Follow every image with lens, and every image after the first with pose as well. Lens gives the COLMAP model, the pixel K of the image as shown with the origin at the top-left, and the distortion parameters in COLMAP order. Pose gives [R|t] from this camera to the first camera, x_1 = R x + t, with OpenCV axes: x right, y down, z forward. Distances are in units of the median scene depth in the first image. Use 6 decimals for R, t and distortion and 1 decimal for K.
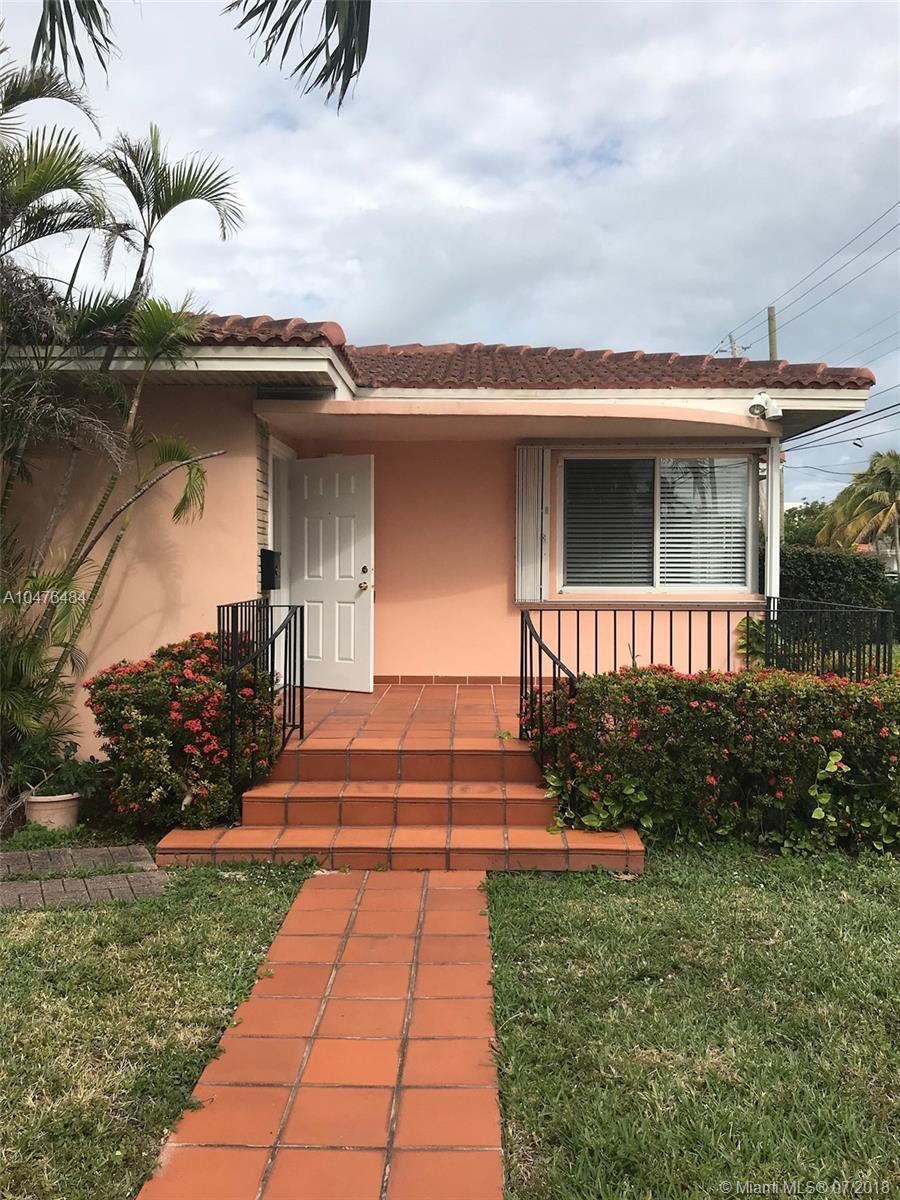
lens RADIAL K [[974.4, 0, 450.9], [0, 974.4, 597.7], [0, 0, 1]] dist [0.050209, -0.123083]
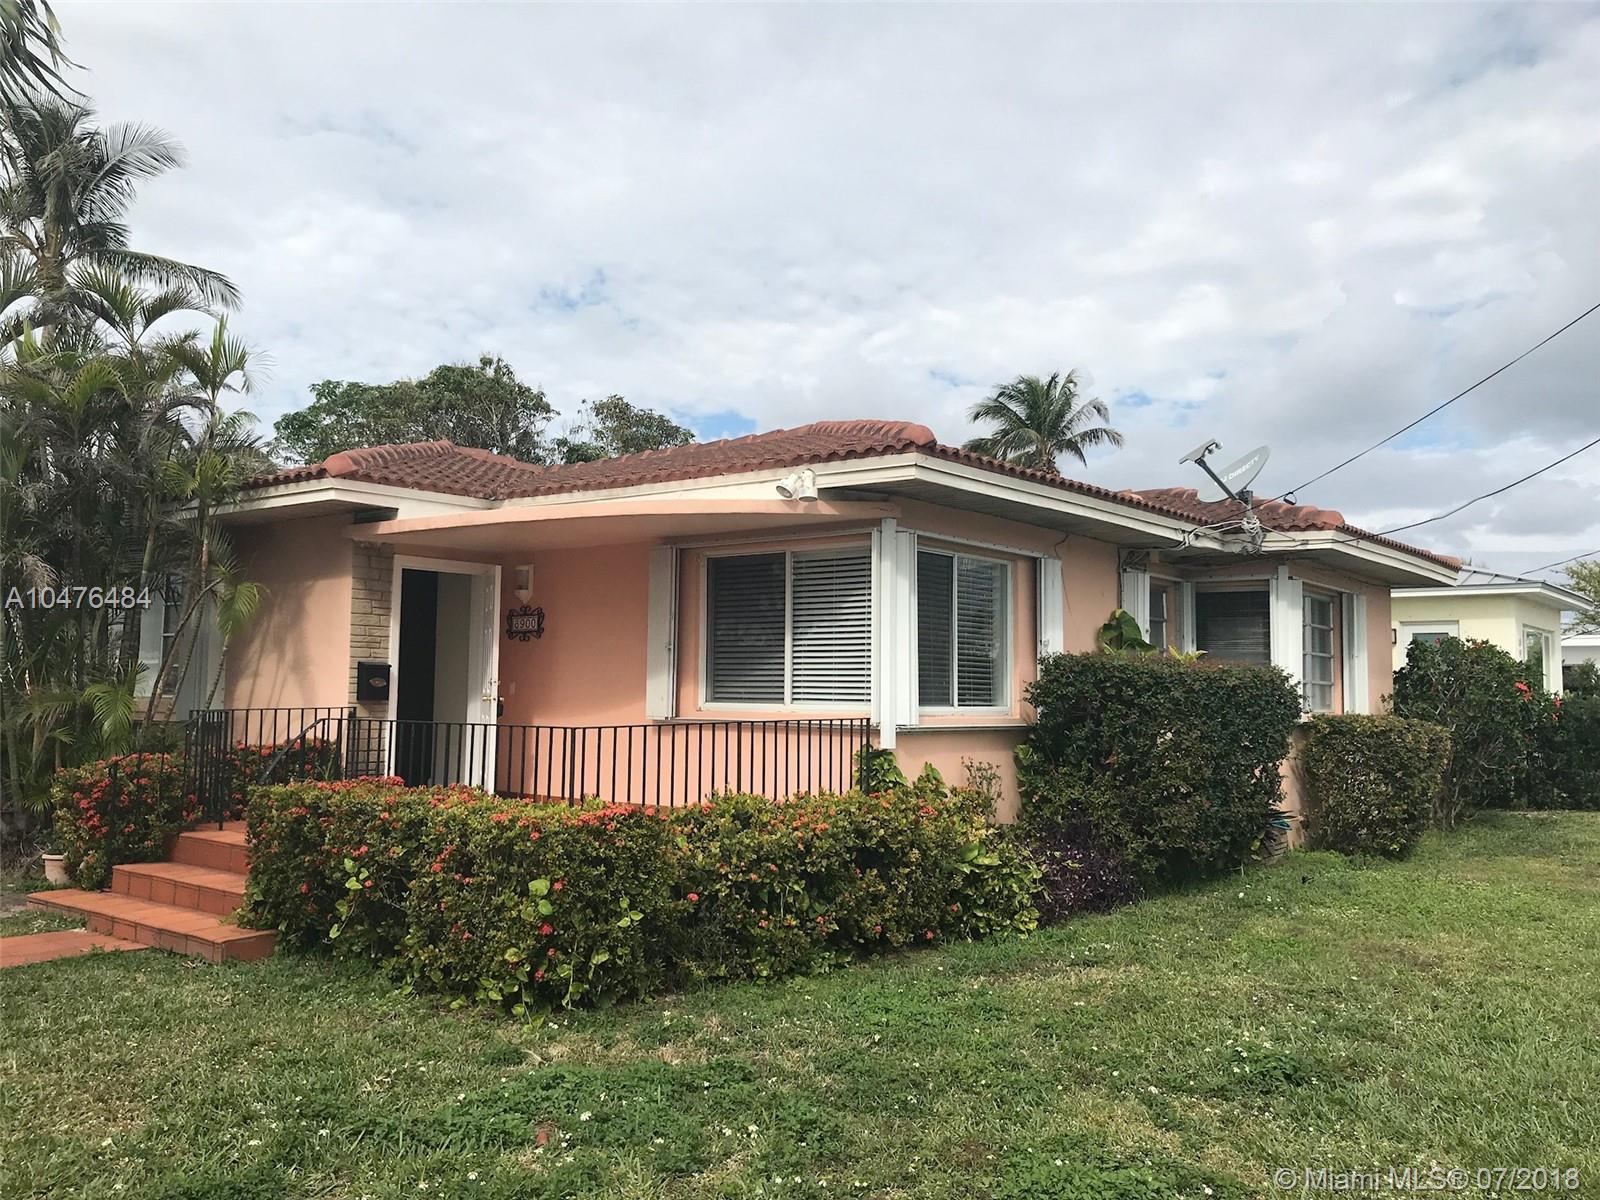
lens RADIAL K [[1299.2, 0, 800.6], [0, 1299.2, 594.9], [0, 0, 1]] dist [0.050209, -0.123083]
pose [[0.808596, -0.038740, -0.587087, 1.297298], [-0.026423, 0.994432, -0.102012, 0.011694], [0.587770, 0.097999, 0.803071, 0.168198]]
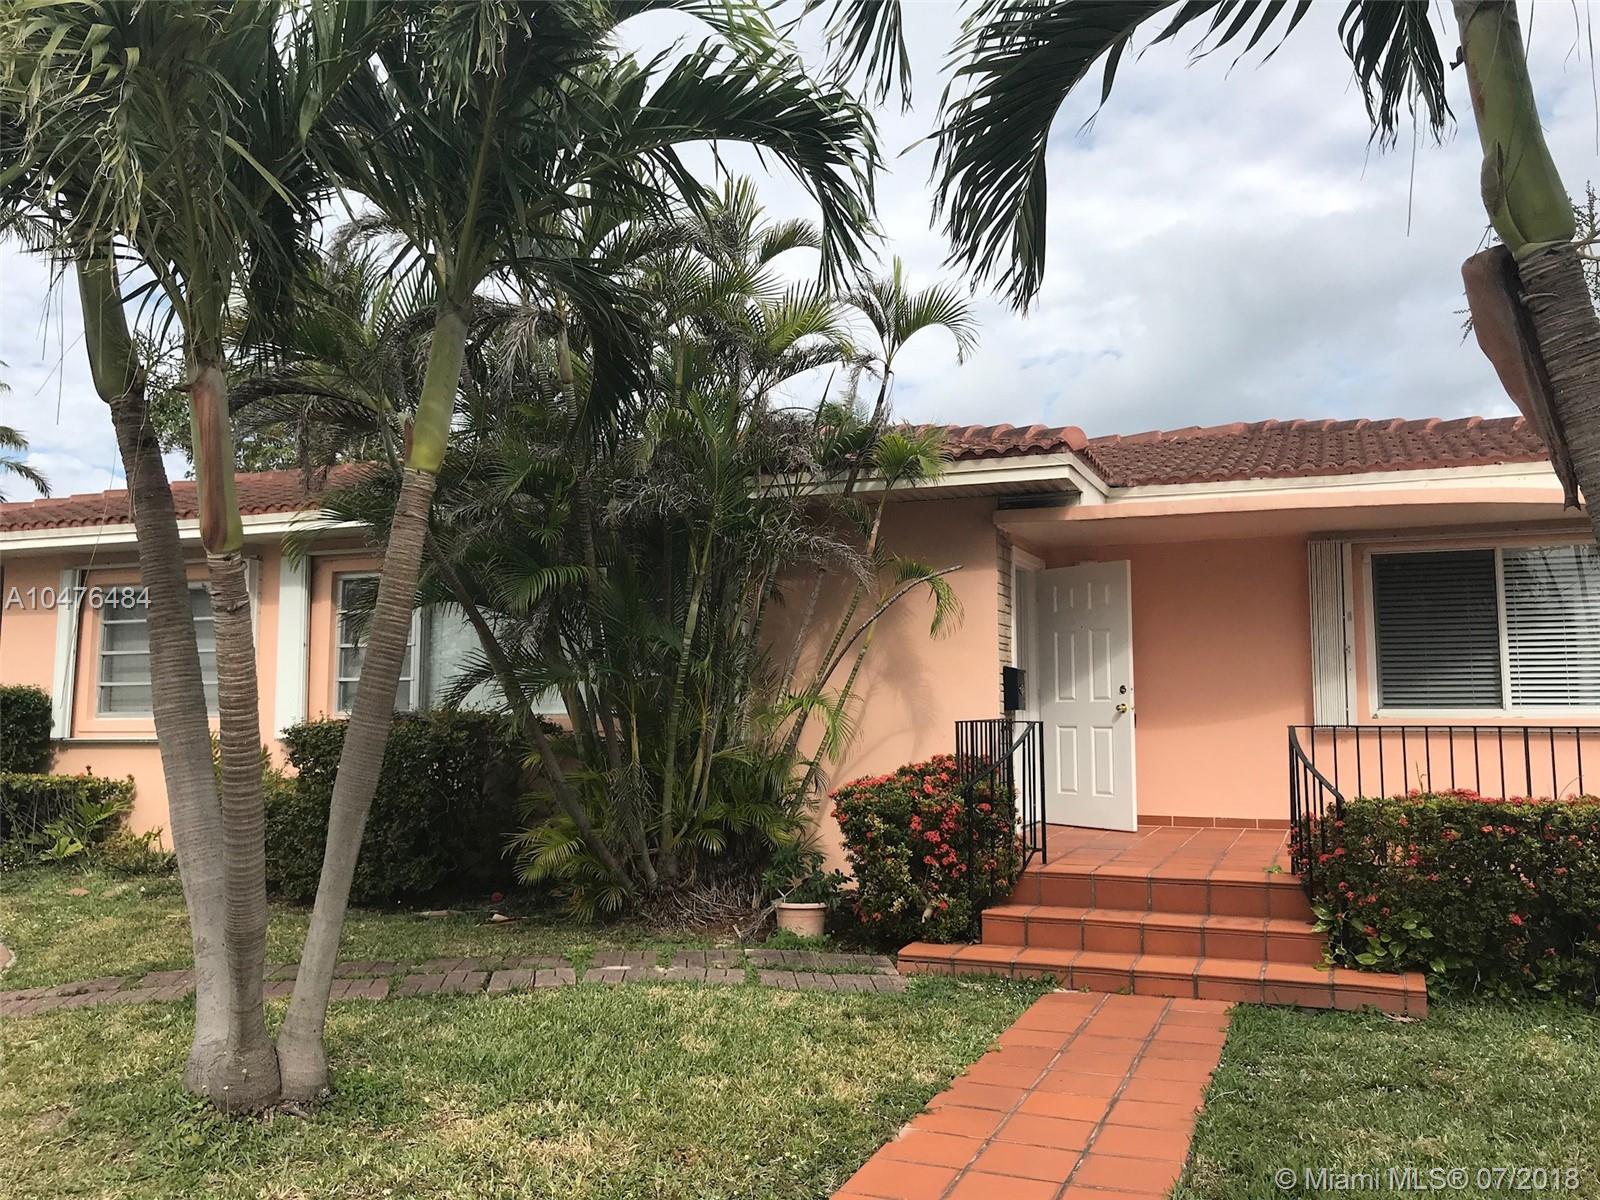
lens RADIAL K [[1299.2, 0, 800.6], [0, 1299.2, 594.9], [0, 0, 1]] dist [0.050209, -0.123083]
pose [[0.932665, -0.037126, -0.358829, 0.091629], [-0.005966, 0.992967, -0.118245, 0.038293], [0.360695, 0.112424, 0.925883, -0.290705]]
